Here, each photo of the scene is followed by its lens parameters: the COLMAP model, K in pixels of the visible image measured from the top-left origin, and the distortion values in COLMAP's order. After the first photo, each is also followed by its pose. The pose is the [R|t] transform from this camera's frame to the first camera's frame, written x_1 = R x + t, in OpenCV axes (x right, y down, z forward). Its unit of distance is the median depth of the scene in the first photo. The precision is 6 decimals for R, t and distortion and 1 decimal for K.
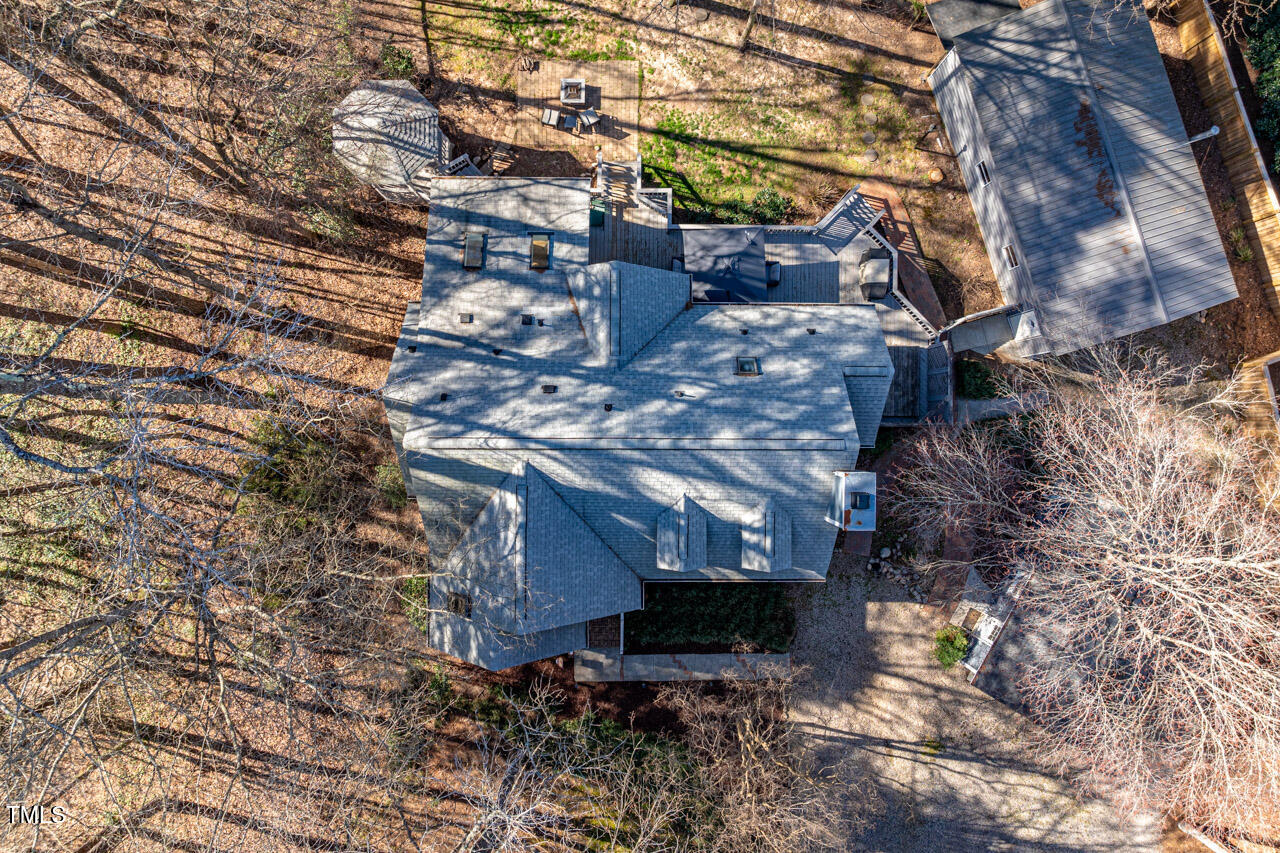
lens RADIAL K [[892.9, 0, 646.8], [0, 892.9, 430.6], [0, 0, 1]] dist [-0.044853, 0.013111]
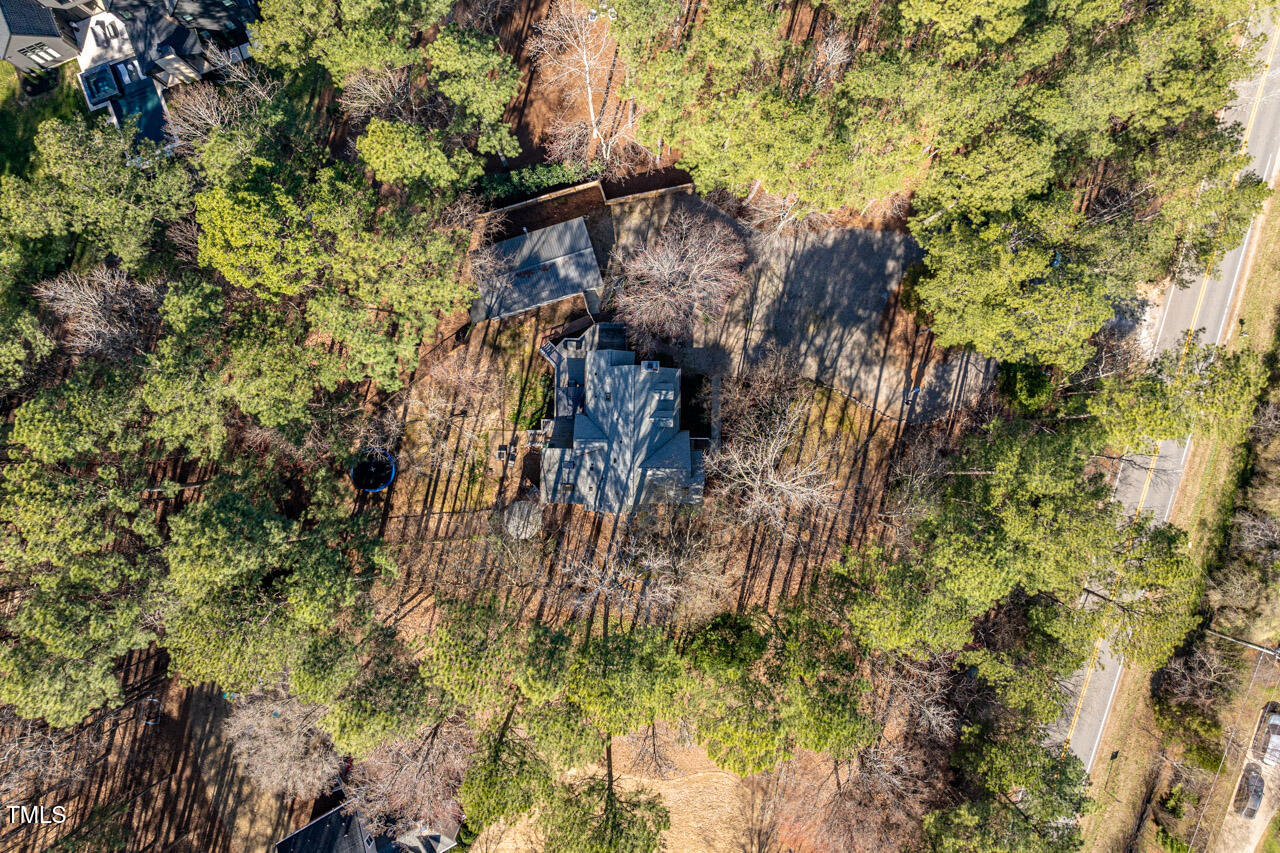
lens RADIAL K [[892.9, 0, 640.2], [0, 892.9, 430.5], [0, 0, 1]] dist [-0.044853, 0.013111]
pose [[0.008493, -0.999719, -0.022140, 0.058999], [0.999915, 0.008271, 0.010096, 0.008841], [-0.009910, -0.022224, 0.999704, -1.830347]]
